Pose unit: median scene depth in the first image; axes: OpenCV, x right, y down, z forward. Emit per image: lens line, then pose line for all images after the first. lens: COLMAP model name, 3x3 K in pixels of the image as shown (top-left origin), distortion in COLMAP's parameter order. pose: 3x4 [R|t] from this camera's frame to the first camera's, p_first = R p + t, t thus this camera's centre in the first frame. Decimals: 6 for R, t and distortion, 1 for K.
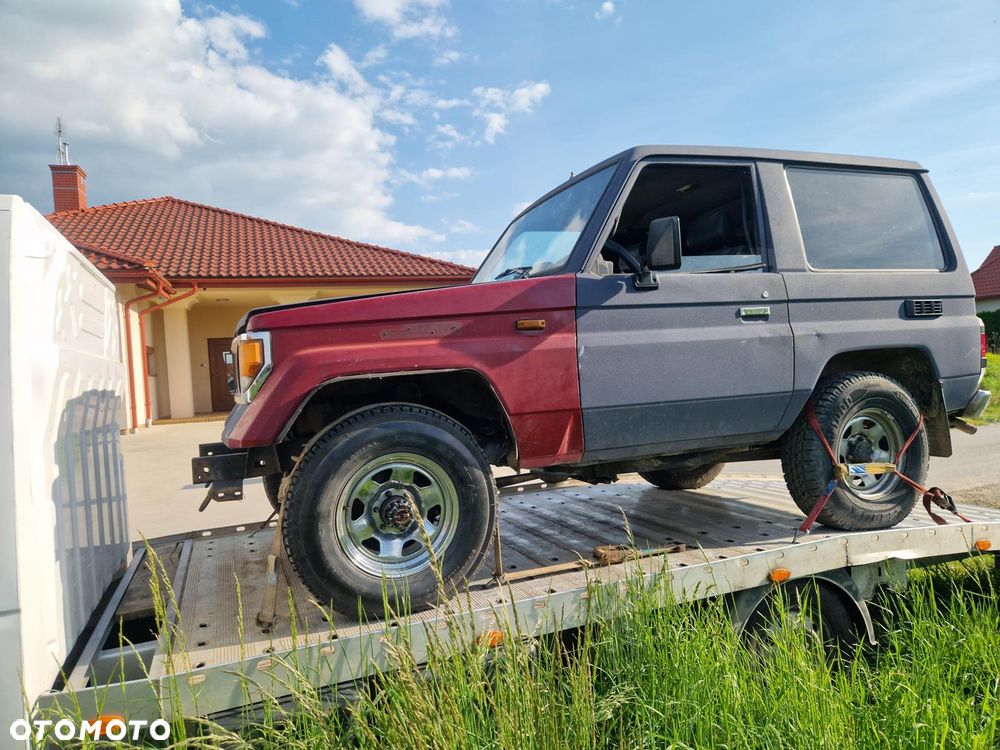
lens RADIAL K [[670.6, 0, 501.1], [0, 670.6, 375.5], [0, 0, 1]] dist [0.057101, -0.042764]
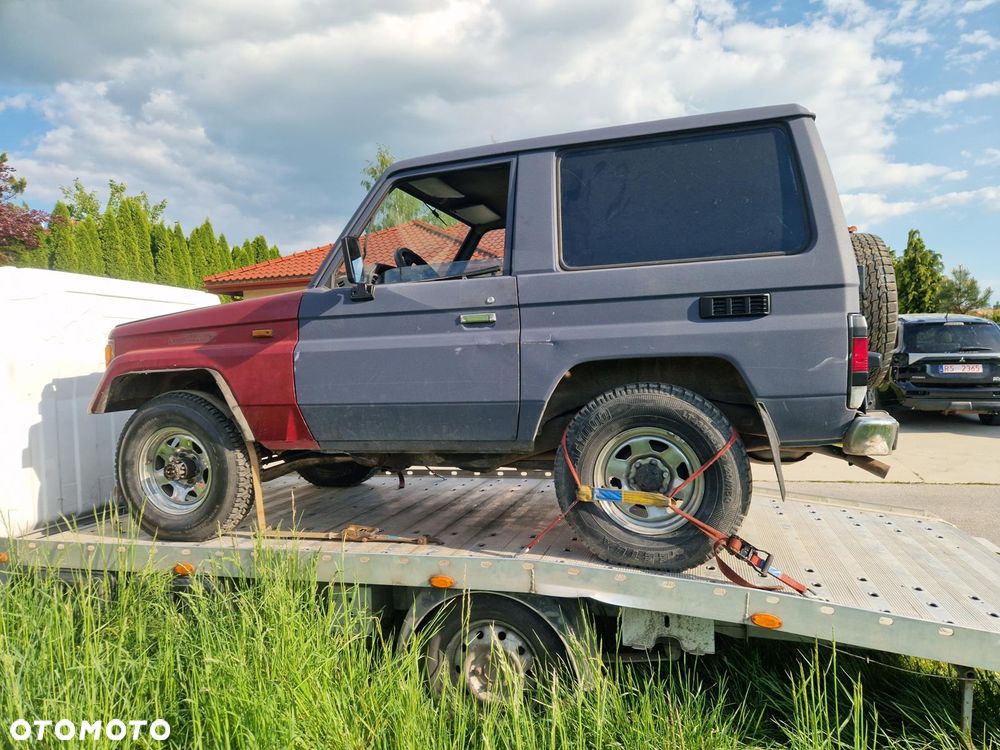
lens RADIAL K [[670.6, 0, 496.1], [0, 670.6, 378.1], [0, 0, 1]] dist [0.057101, -0.042764]
pose [[0.786750, 0.049727, -0.615266, 1.004451], [-0.017479, 0.998145, 0.058322, -0.065040], [0.617024, -0.035131, 0.786159, 0.249784]]
